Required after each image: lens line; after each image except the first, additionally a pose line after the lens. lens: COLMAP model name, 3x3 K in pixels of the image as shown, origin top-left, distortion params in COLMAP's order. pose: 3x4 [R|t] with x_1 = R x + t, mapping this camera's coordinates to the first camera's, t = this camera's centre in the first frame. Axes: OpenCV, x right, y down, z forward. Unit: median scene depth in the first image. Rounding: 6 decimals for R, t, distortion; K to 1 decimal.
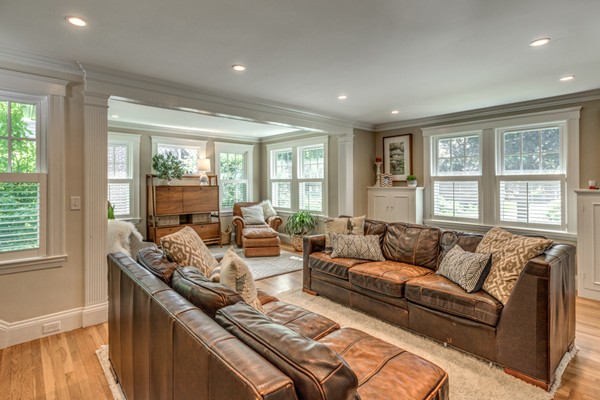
lens RADIAL K [[296.8, 0, 284.5], [0, 296.8, 183.1], [0, 0, 1]] dist [0.005036, -0.001669]
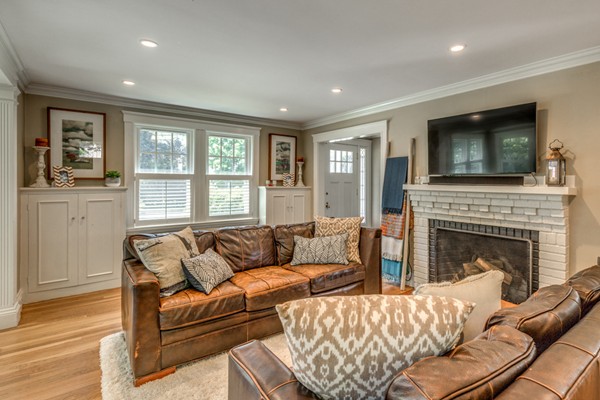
lens RADIAL K [[322.1, 0, 313.3], [0, 322.1, 181.8], [0, 0, 1]] dist [-0.013681, 0.000046]
pose [[0.011533, 0.002435, 0.999931, -0.370700], [-0.003845, 0.999990, -0.002391, 0.000915], [-0.999926, -0.003817, 0.011543, 0.503415]]
